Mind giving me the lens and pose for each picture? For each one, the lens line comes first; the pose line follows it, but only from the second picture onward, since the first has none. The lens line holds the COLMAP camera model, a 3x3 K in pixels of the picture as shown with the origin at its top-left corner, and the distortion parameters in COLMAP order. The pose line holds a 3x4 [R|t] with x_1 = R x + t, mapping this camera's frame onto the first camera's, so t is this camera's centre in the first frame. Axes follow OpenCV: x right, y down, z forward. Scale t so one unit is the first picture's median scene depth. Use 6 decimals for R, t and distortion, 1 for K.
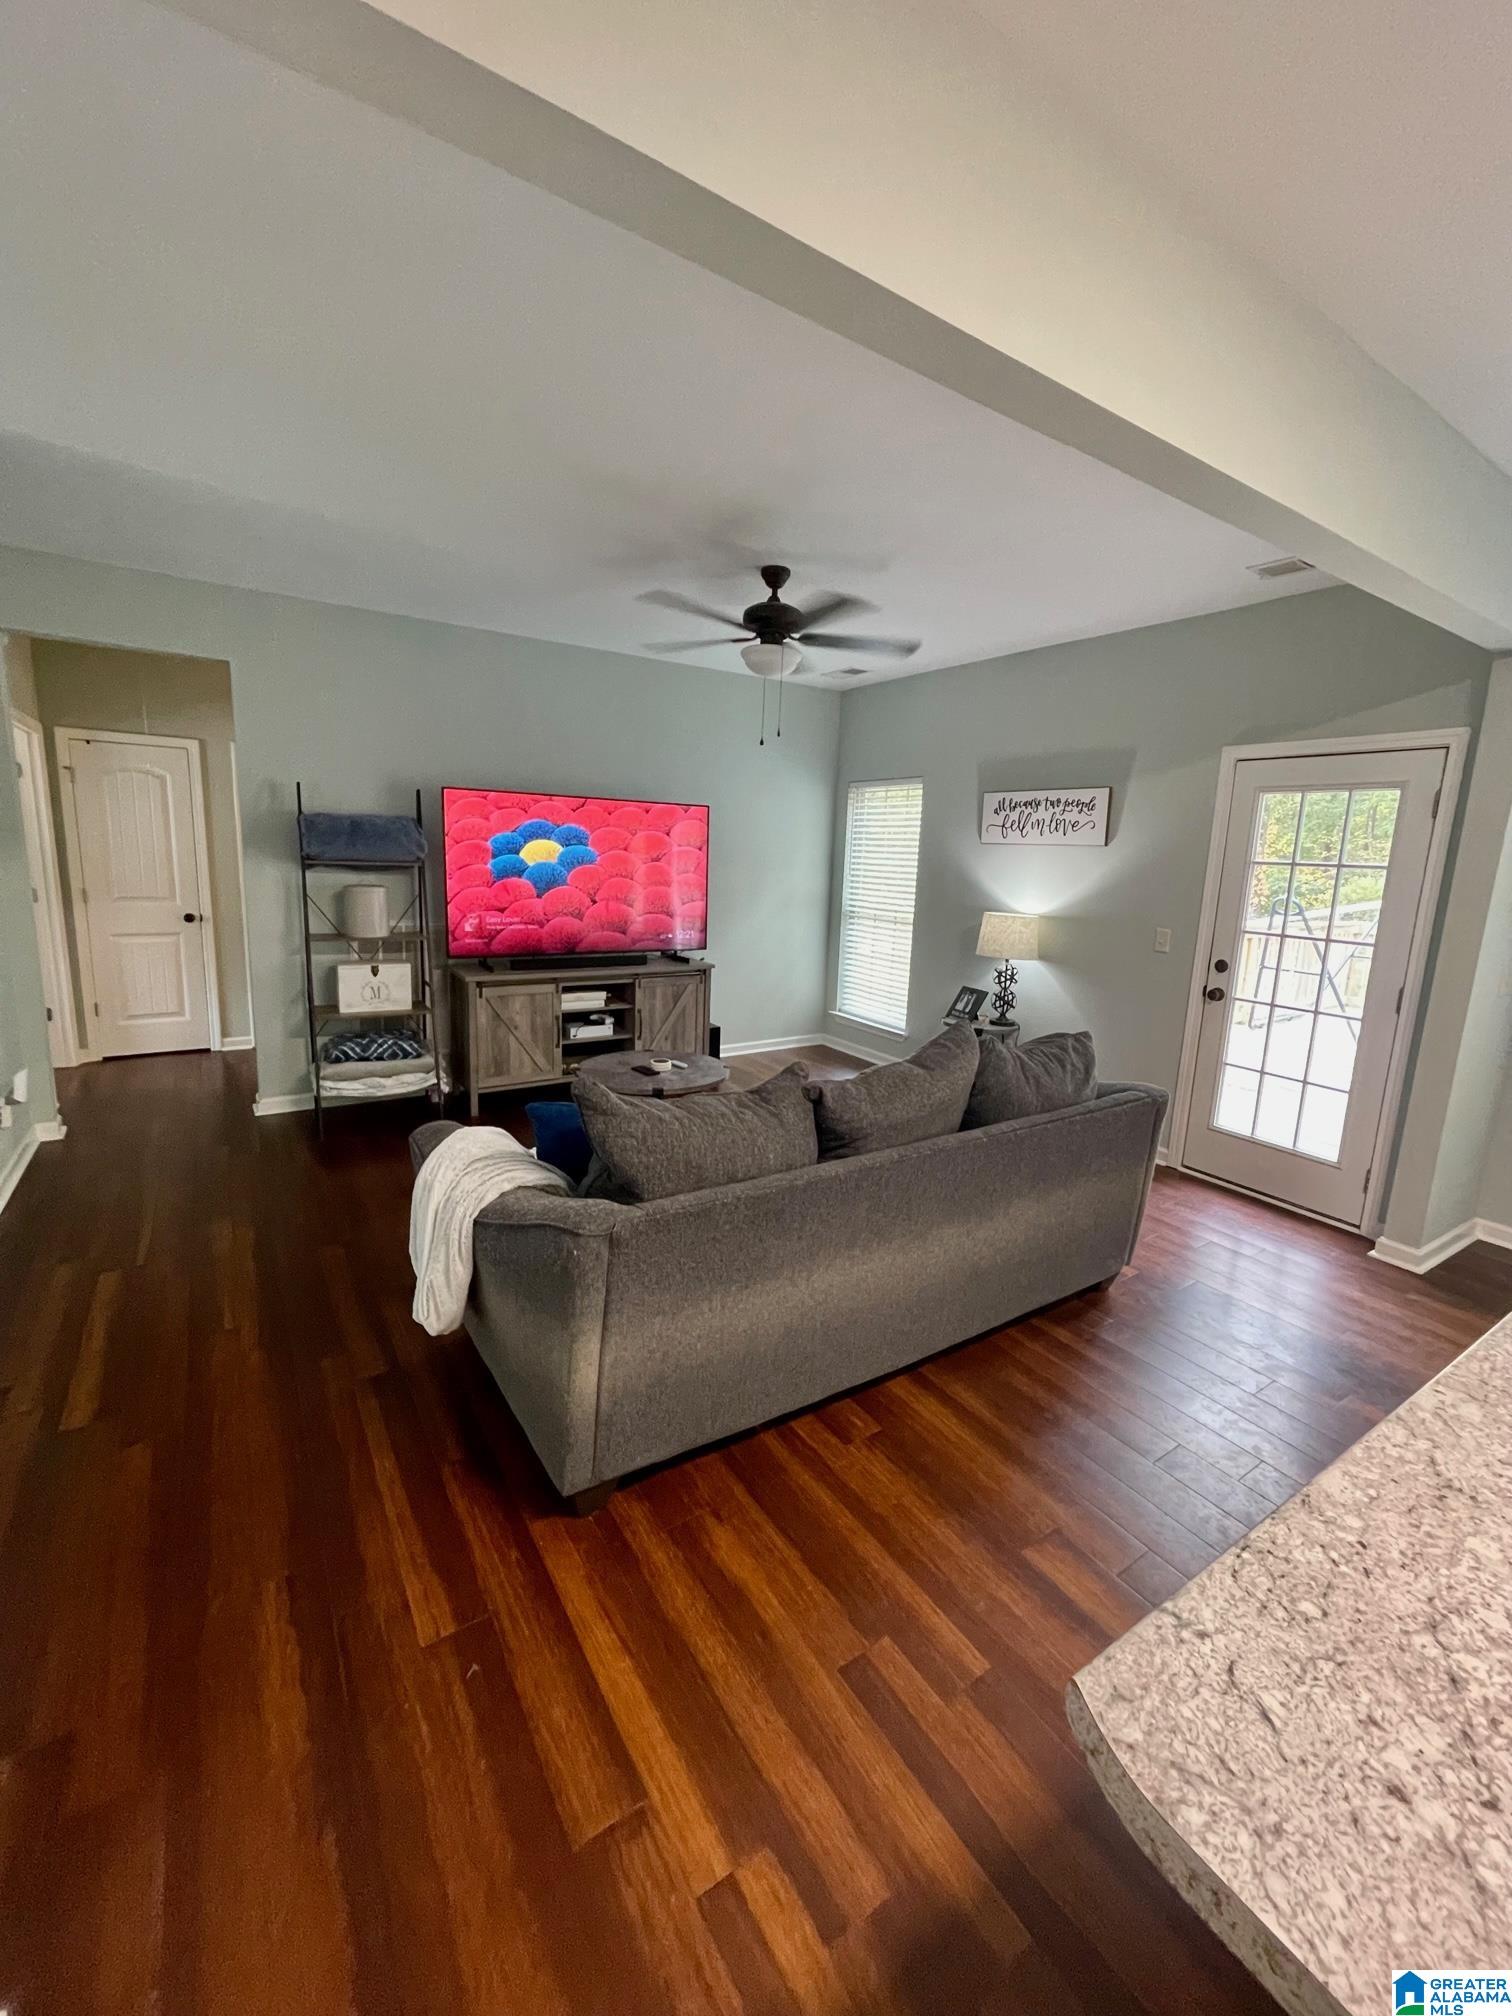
lens RADIAL K [[815.1, 0, 755.6], [0, 815.1, 1008.4], [0, 0, 1]] dist [-0.001348, -0.000251]
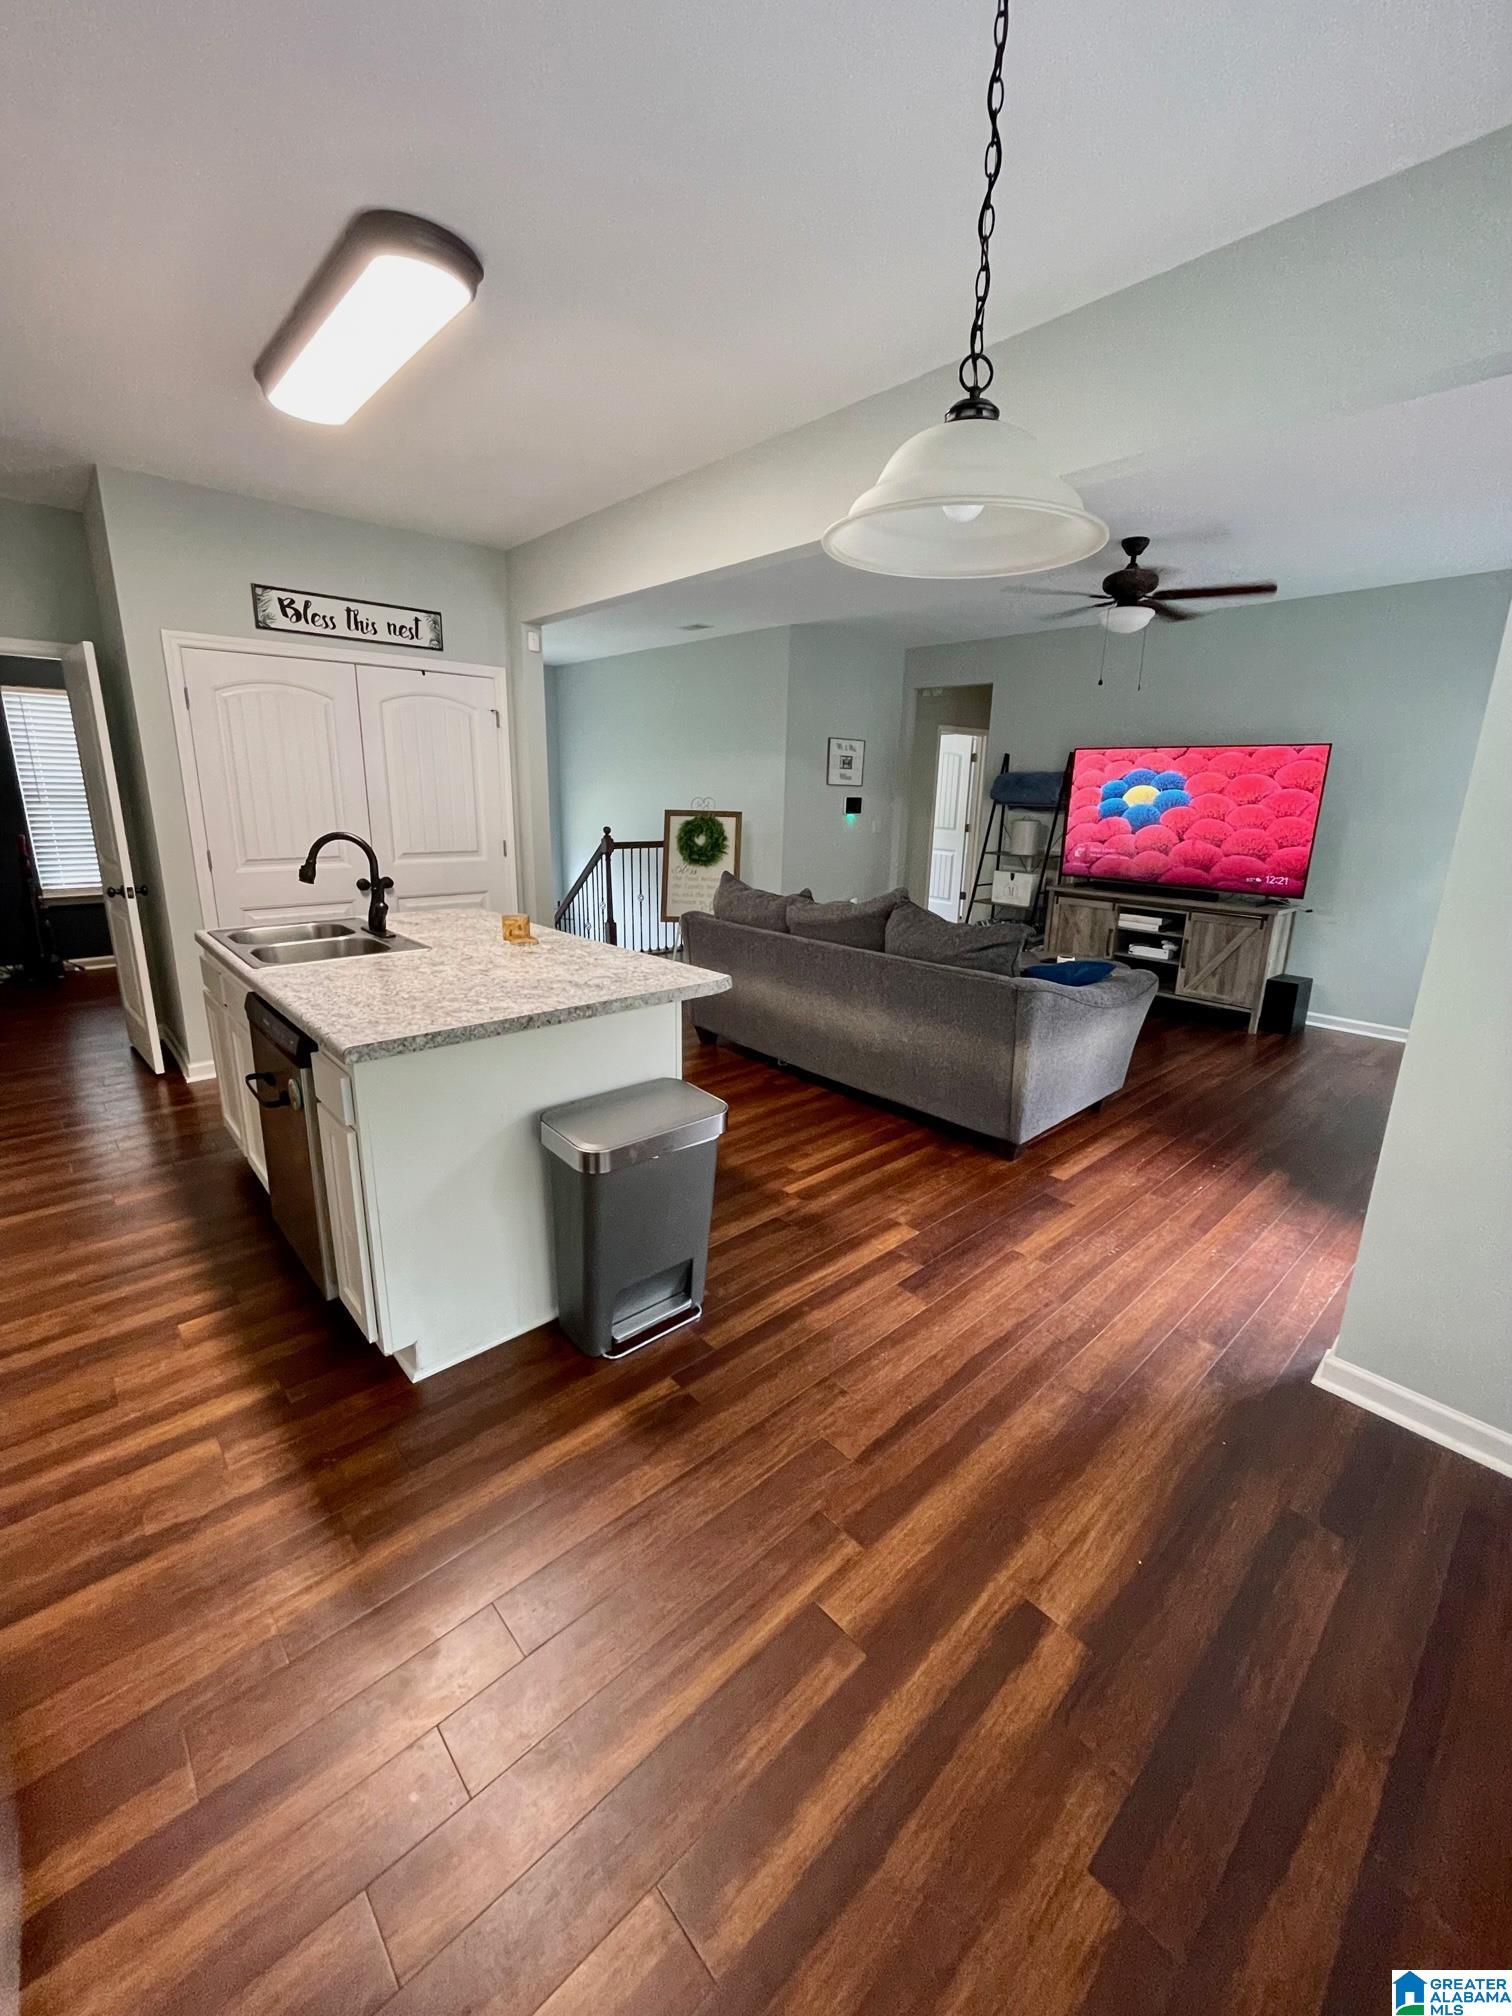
lens RADIAL K [[815.1, 0, 747.9], [0, 815.1, 1000.8], [0, 0, 1]] dist [-0.001348, -0.000251]
pose [[0.157529, 0.214886, -0.963851, 0.933678], [-0.204633, 0.961955, 0.181019, 0.002363], [0.966080, 0.168720, 0.195508, 0.261684]]
